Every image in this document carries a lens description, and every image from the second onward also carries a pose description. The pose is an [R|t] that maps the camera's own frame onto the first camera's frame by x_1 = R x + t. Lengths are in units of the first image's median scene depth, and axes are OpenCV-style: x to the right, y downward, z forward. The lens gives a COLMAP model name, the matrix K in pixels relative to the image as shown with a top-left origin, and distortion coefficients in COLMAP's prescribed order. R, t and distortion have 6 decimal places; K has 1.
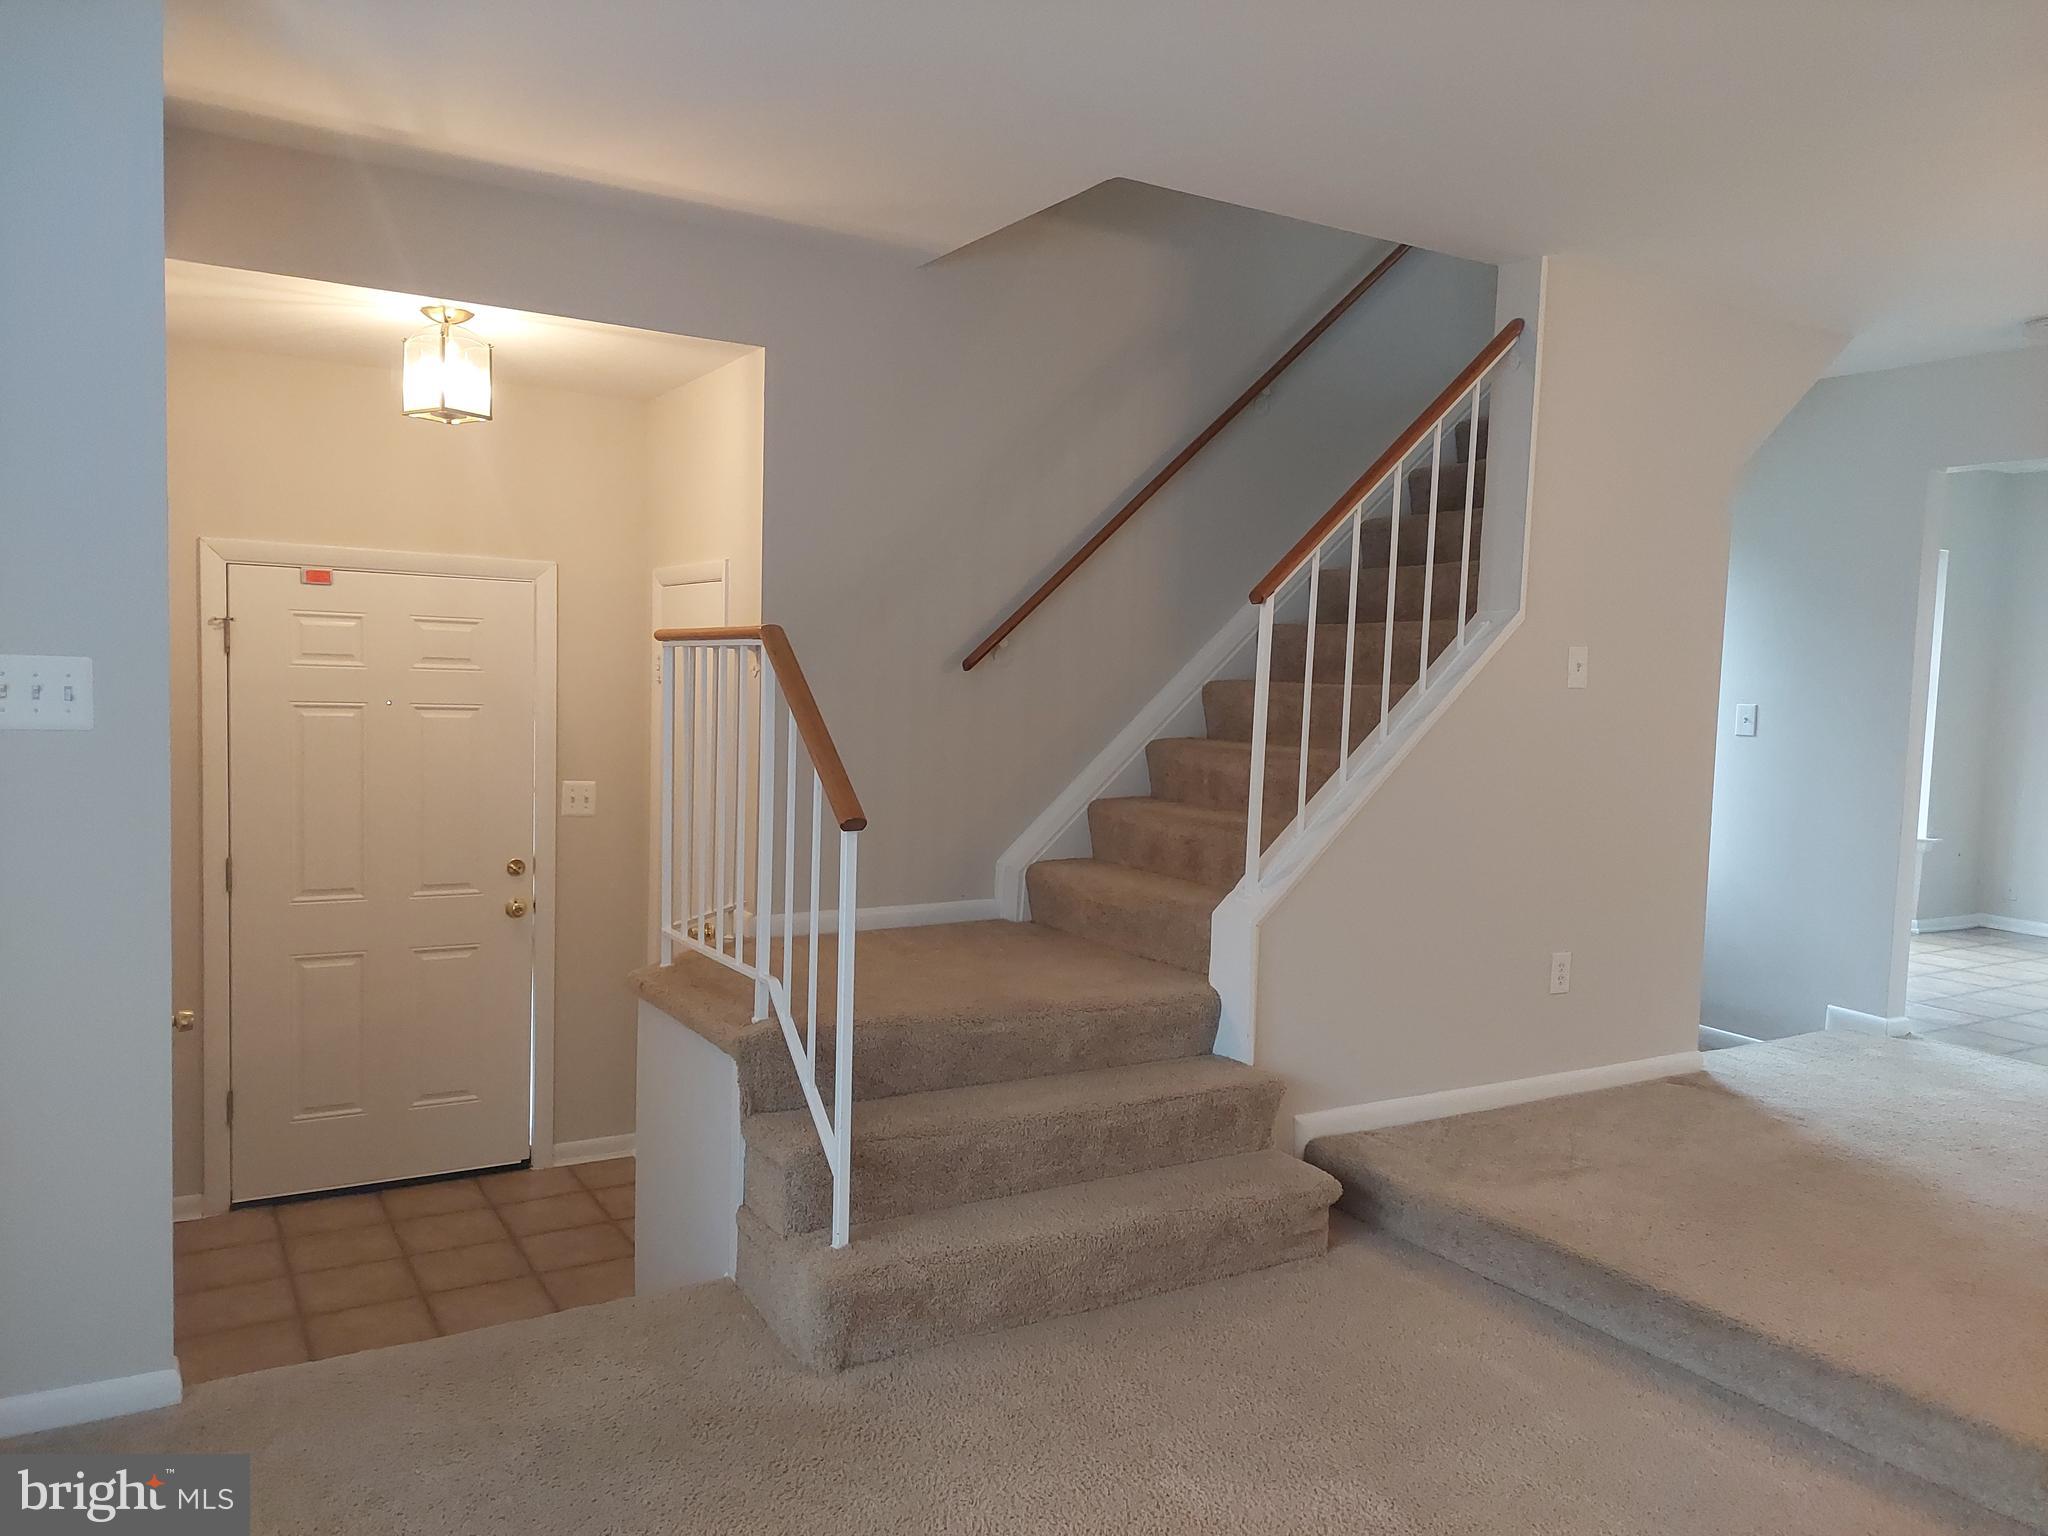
lens RADIAL K [[1461.8, 0, 1029.8], [0, 1461.8, 772.6], [0, 0, 1]] dist [0.077684, -0.078380]
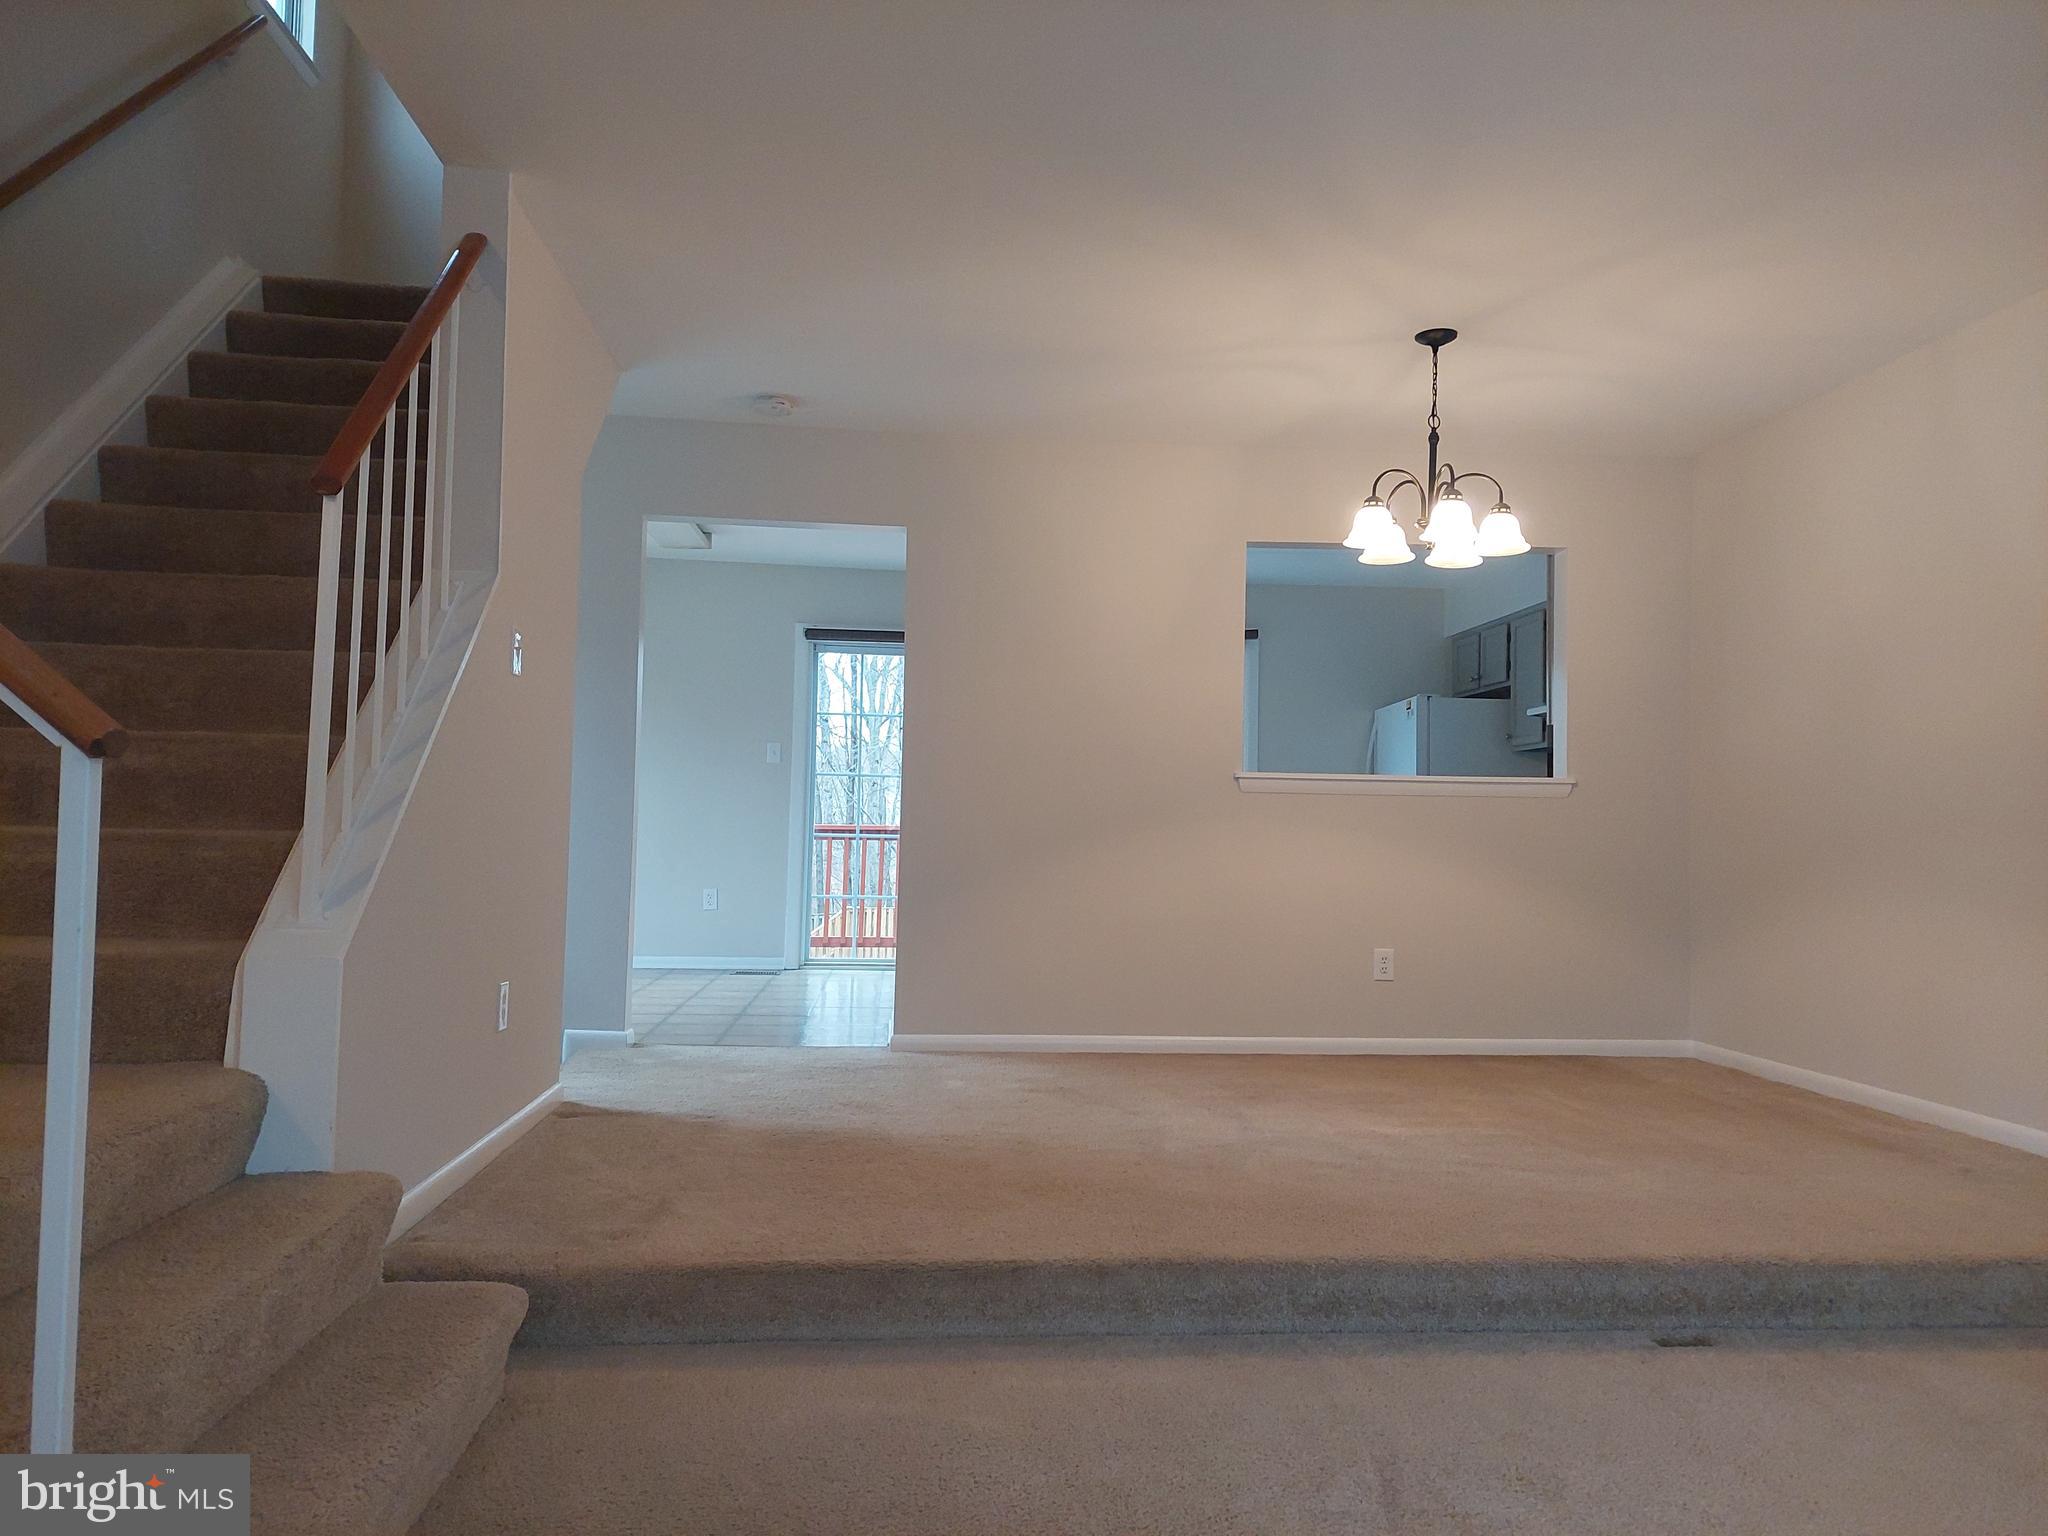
lens RADIAL K [[1422.5, 0, 1026.3], [0, 1422.5, 799.5], [0, 0, 1]] dist [0.048792, -0.000573]
pose [[0.427351, 0.008672, 0.904044, -0.336429], [0.040133, 0.998786, -0.028552, 0.064169], [-0.903195, 0.048484, 0.426484, 0.454148]]
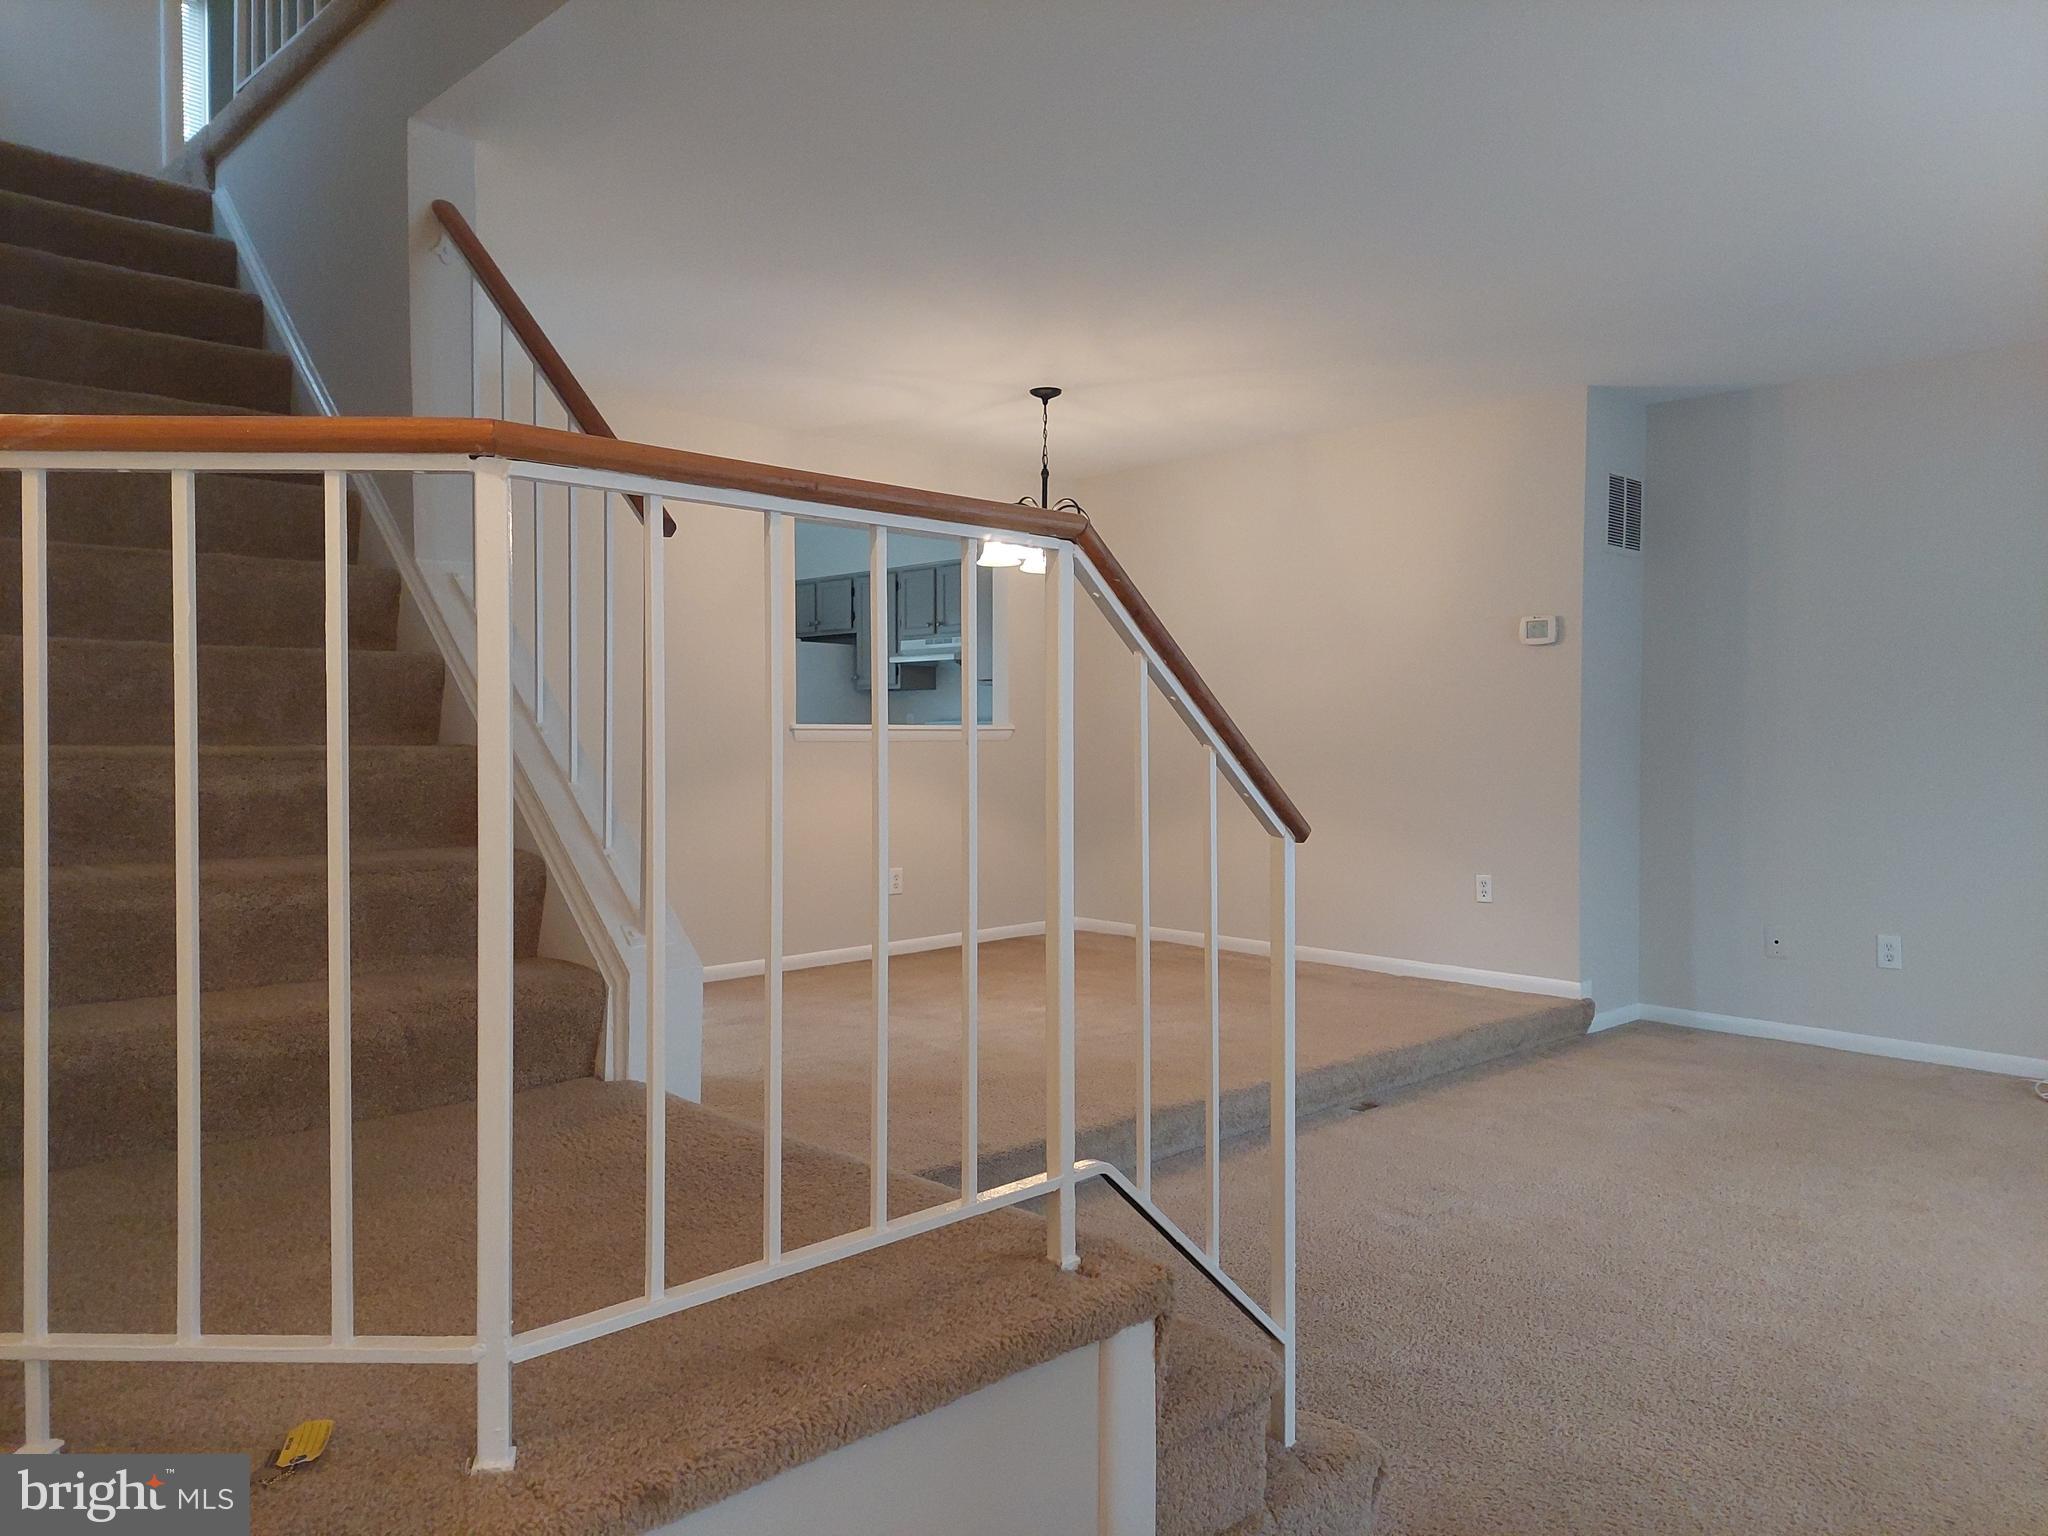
lens RADIAL K [[1461.8, 0, 1029.8], [0, 1461.8, 772.6], [0, 0, 1]] dist [0.077684, -0.078380]
pose [[-0.233951, -0.041225, 0.971374, -0.632390], [0.045244, 0.997557, 0.053233, -0.021128], [-0.971195, 0.056403, -0.231514, 1.024665]]
